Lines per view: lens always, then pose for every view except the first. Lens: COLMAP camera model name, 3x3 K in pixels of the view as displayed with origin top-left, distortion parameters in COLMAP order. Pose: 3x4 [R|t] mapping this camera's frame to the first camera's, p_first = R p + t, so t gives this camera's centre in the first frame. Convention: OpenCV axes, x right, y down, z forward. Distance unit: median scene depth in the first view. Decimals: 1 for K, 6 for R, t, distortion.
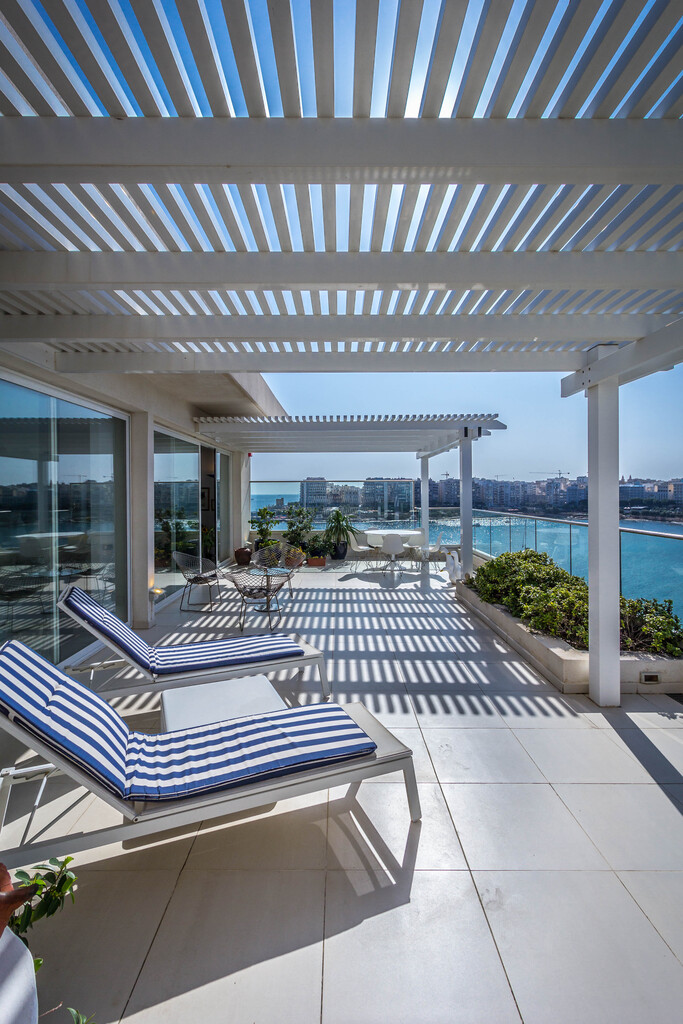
lens RADIAL K [[480.3, 0, 333.1], [0, 480.3, 493.7], [0, 0, 1]] dist [0.000330, -0.000153]
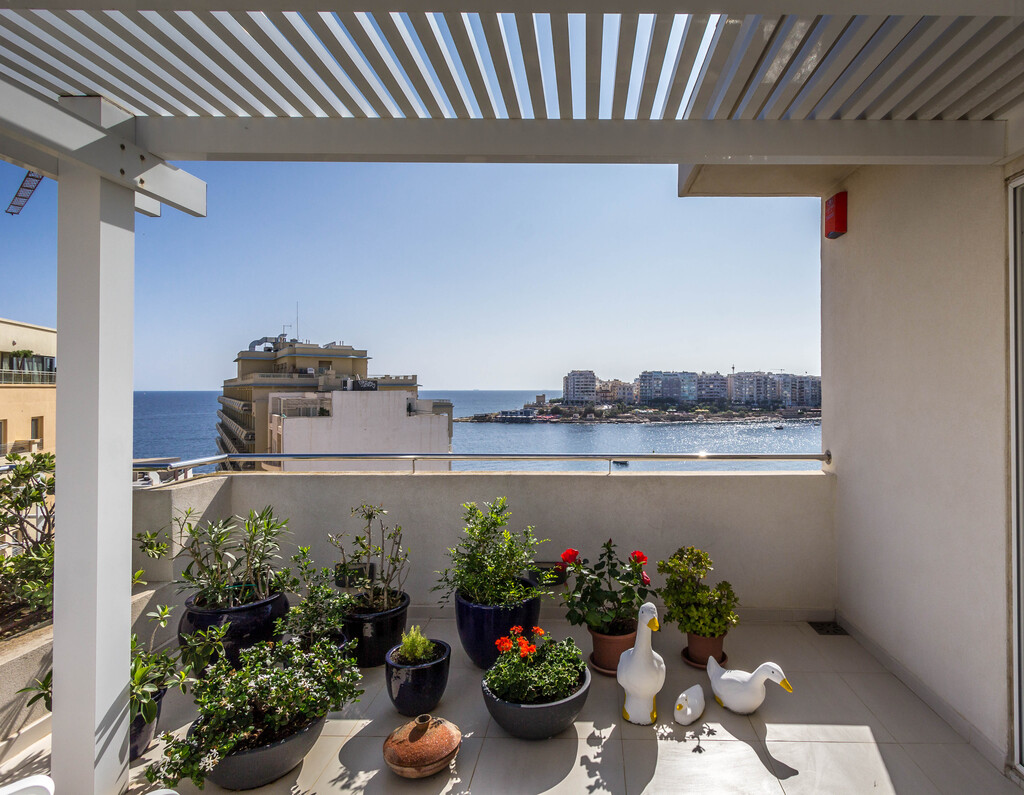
lens RADIAL K [[567.2, 0, 530.7], [0, 567.2, 415.6], [0, 0, 1]] dist [-0.000243, -0.000535]
pose [[0.999994, 0.002883, -0.001916, -0.123147], [-0.002794, 0.998986, 0.044935, 0.000891], [0.002044, -0.044929, 0.998988, -0.002332]]
